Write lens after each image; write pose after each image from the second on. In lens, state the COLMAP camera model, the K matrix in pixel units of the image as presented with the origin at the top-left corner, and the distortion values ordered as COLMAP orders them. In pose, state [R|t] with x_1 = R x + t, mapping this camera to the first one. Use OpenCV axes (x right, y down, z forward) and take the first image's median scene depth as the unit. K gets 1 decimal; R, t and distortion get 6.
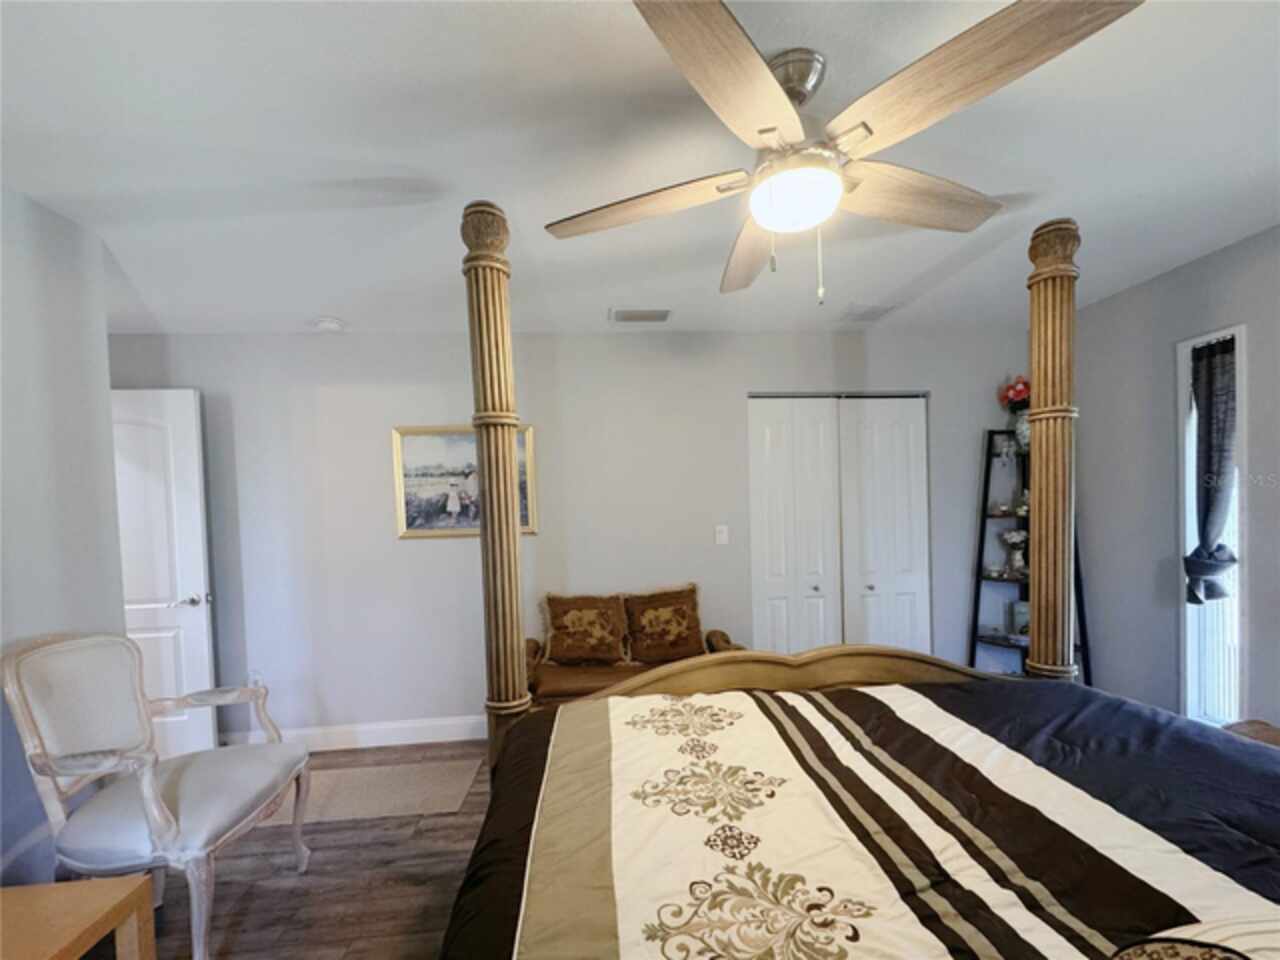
lens RADIAL K [[555.4, 0, 625.2], [0, 555.4, 529.8], [0, 0, 1]] dist [-0.004139, -0.000275]
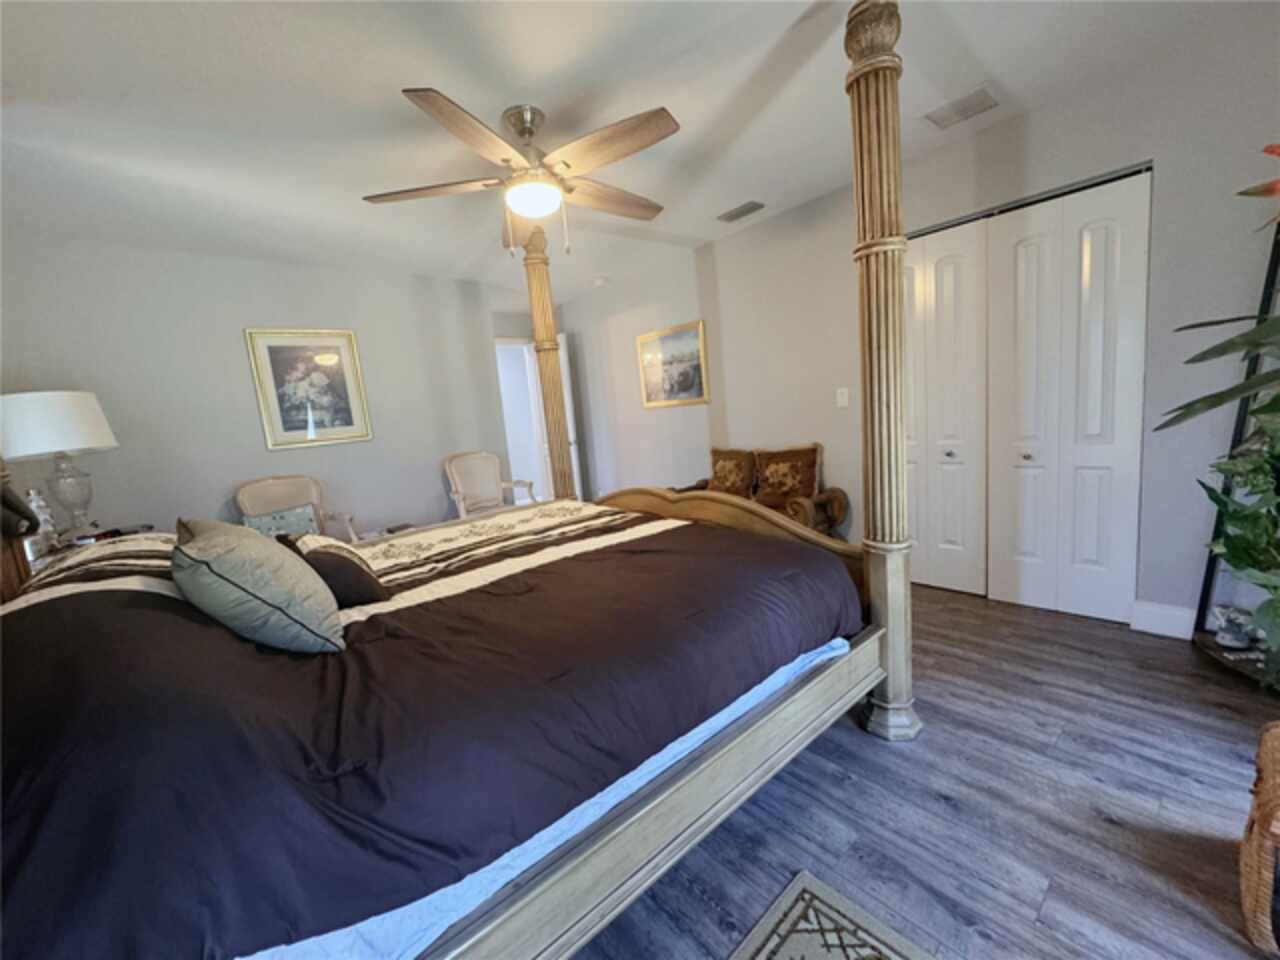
lens RADIAL K [[508.5, 0, 640.9], [0, 508.5, 480.1], [0, 0, 1]] dist [-0.003275, 0.000850]
pose [[0.577518, 0.091737, -0.811207, 0.772754], [0.048214, 0.988099, 0.146066, 0.004949], [0.814953, -0.123467, 0.566223, 0.145175]]
